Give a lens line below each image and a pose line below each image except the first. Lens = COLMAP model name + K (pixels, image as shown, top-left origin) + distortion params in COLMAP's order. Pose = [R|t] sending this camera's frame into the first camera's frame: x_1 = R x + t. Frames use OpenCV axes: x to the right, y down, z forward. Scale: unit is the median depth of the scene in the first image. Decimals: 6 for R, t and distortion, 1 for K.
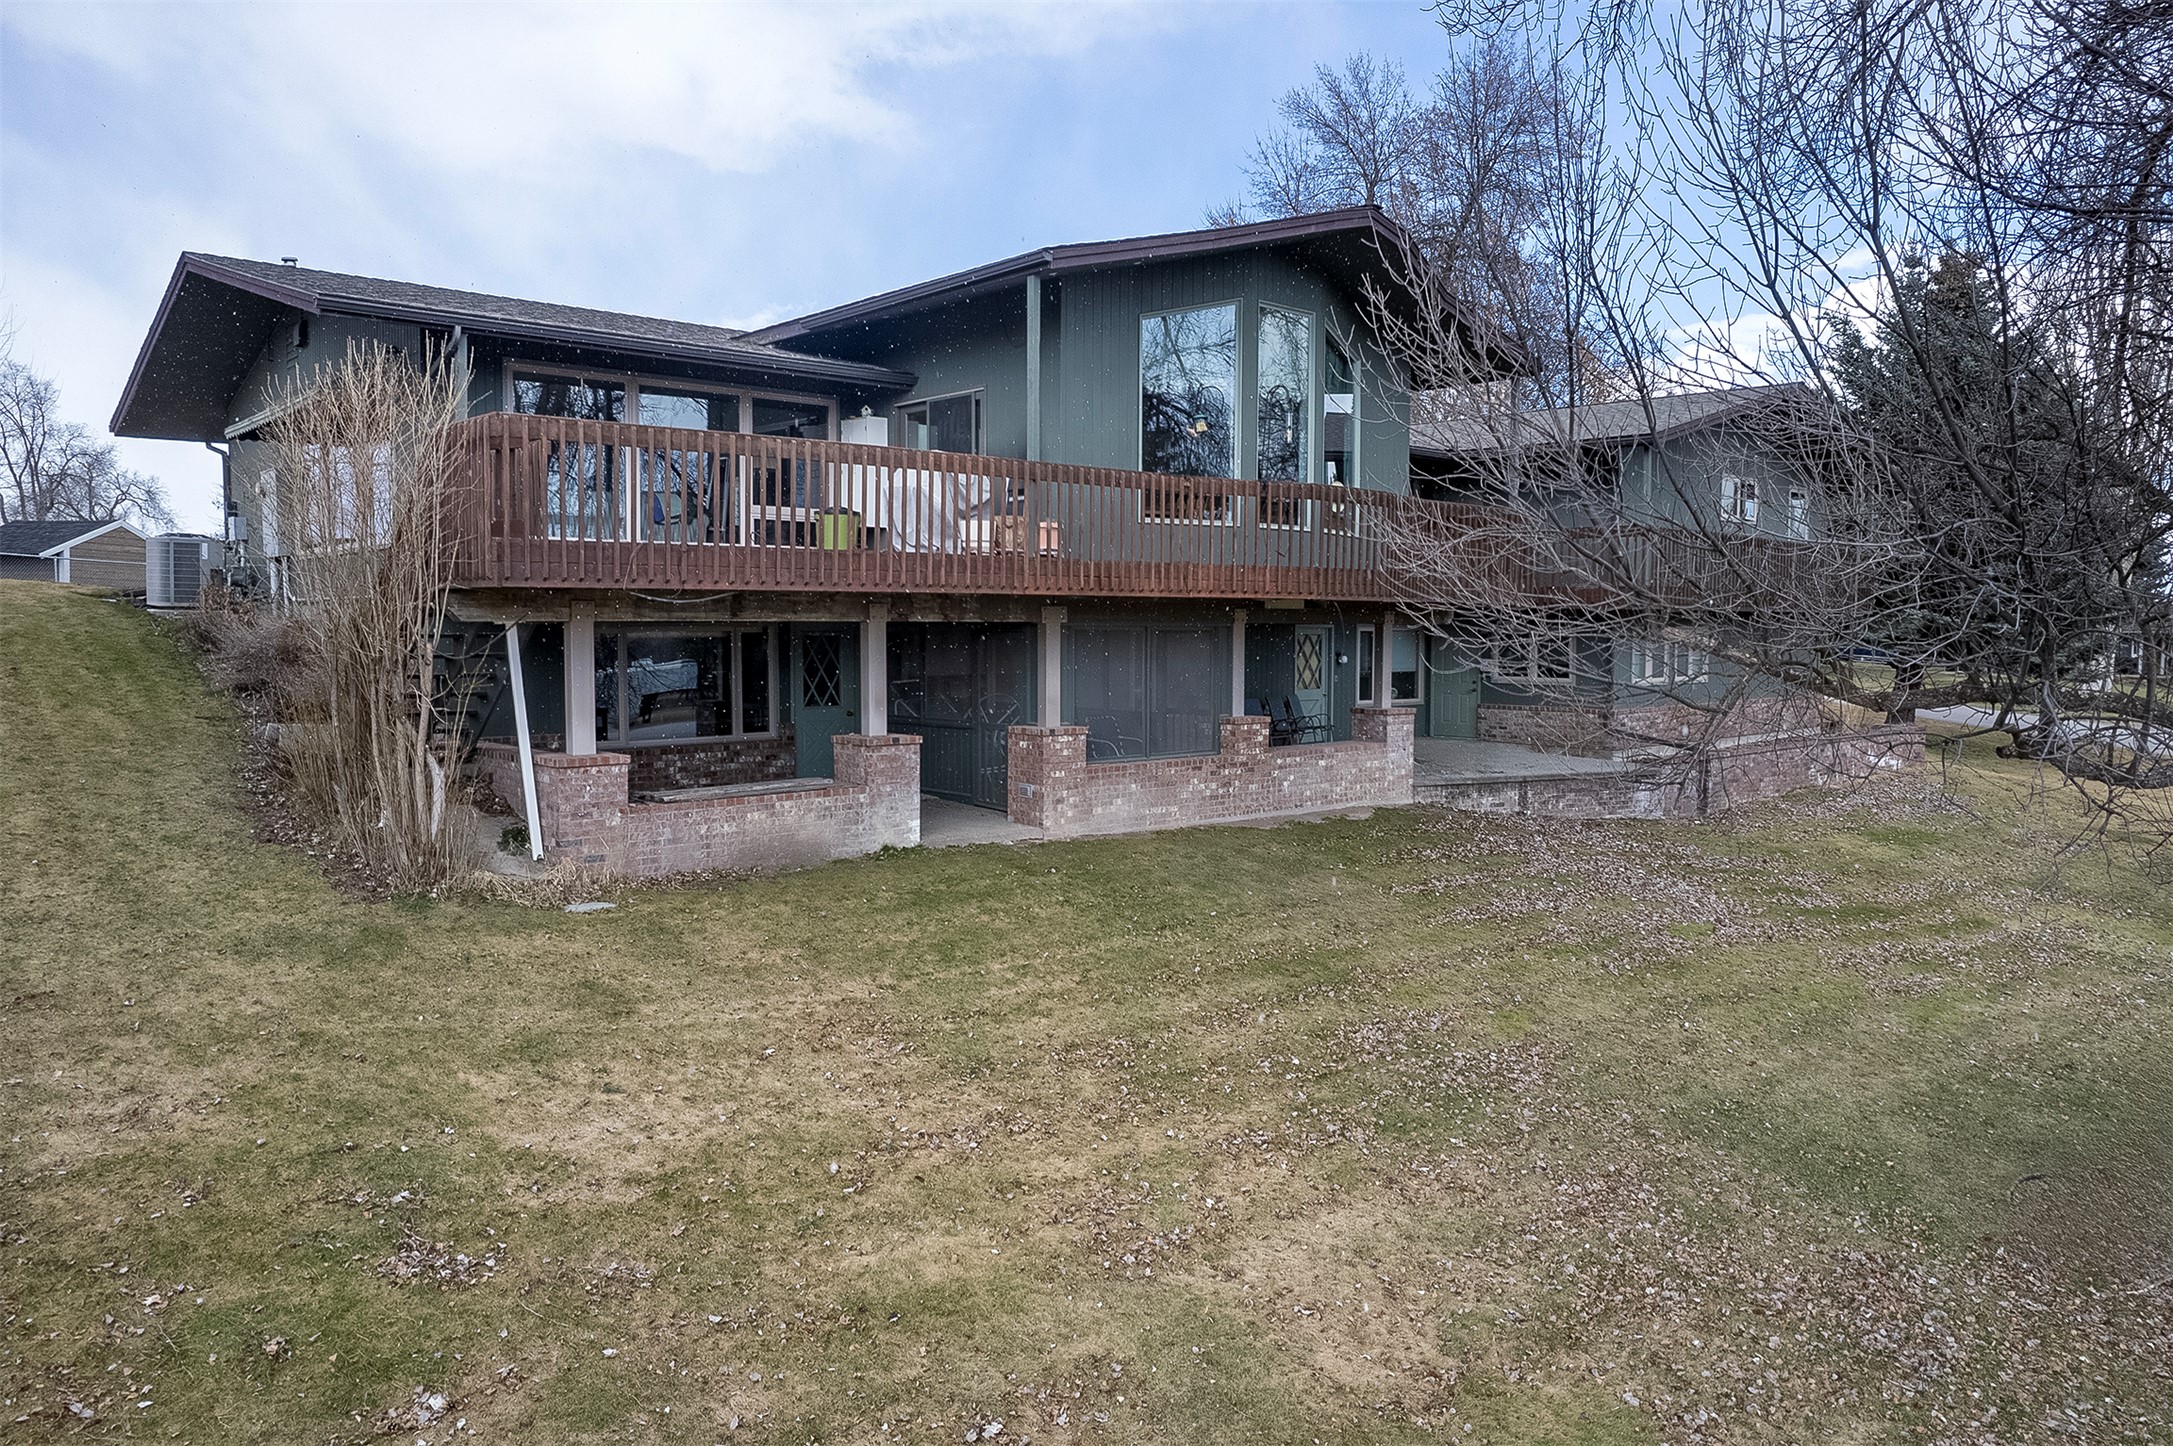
lens RADIAL K [[1421.1, 0, 1086.5], [0, 1421.1, 723.0], [0, 0, 1]] dist [-0.040891, 0.000547]
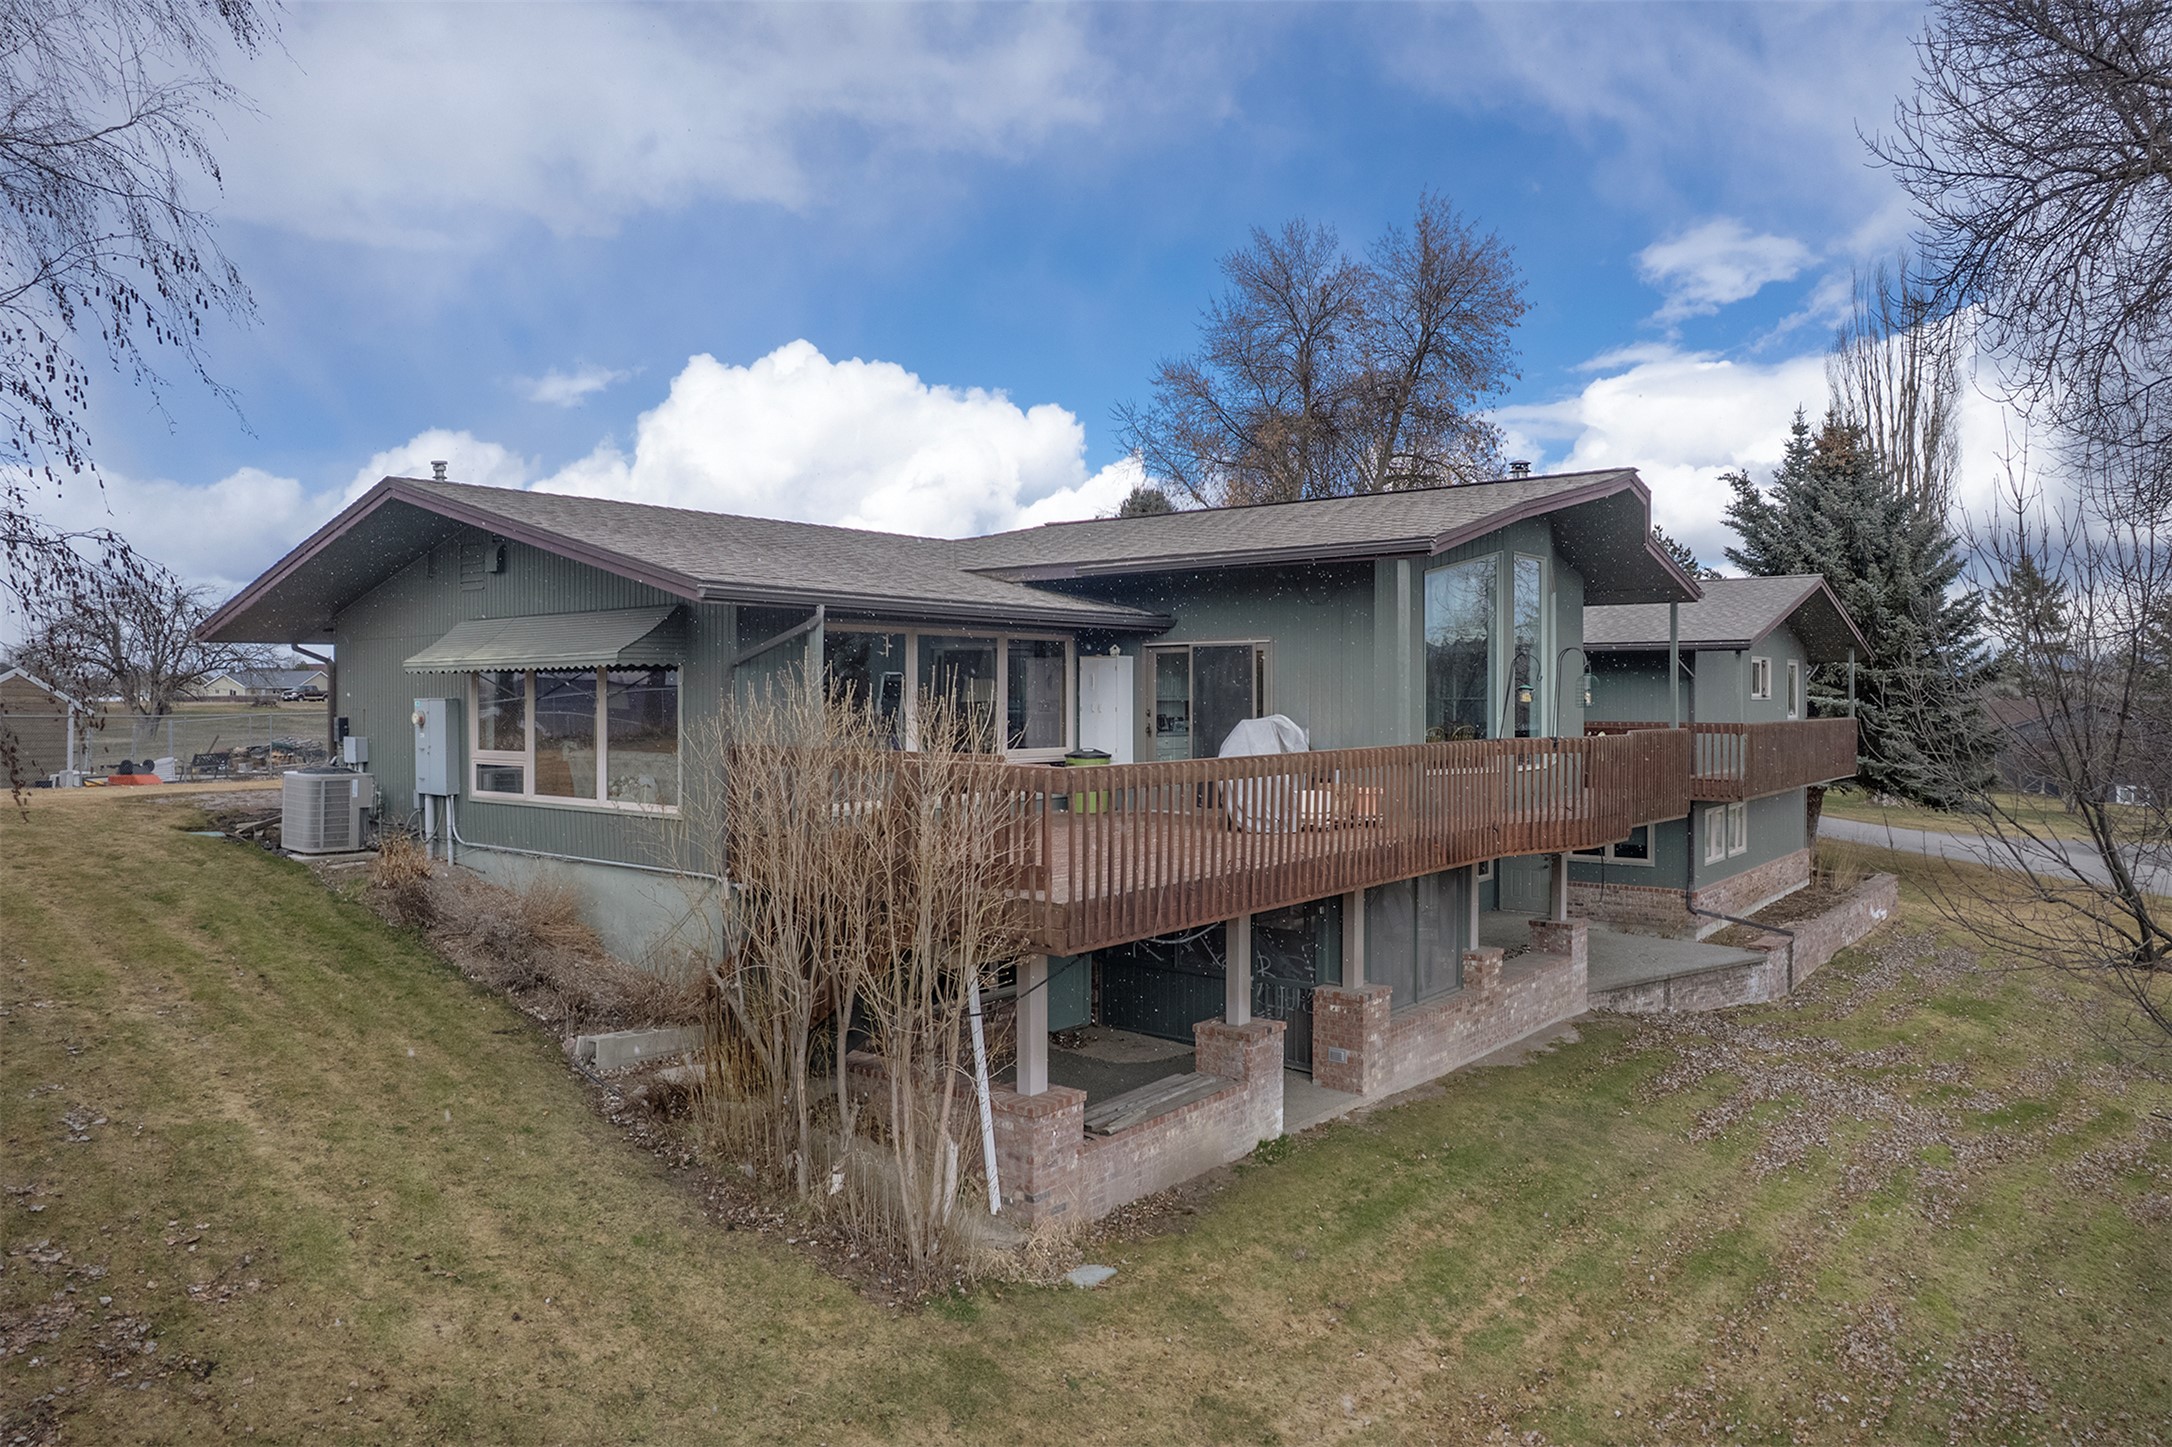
lens RADIAL K [[1396.2, 0, 1086.0], [0, 1396.2, 723.5], [0, 0, 1]] dist [-0.075342, 0.062004]
pose [[0.989737, -0.006963, 0.142731, -0.345698], [0.015136, 0.998302, -0.056255, -0.128344], [-0.142097, 0.057838, 0.988162, 0.062792]]
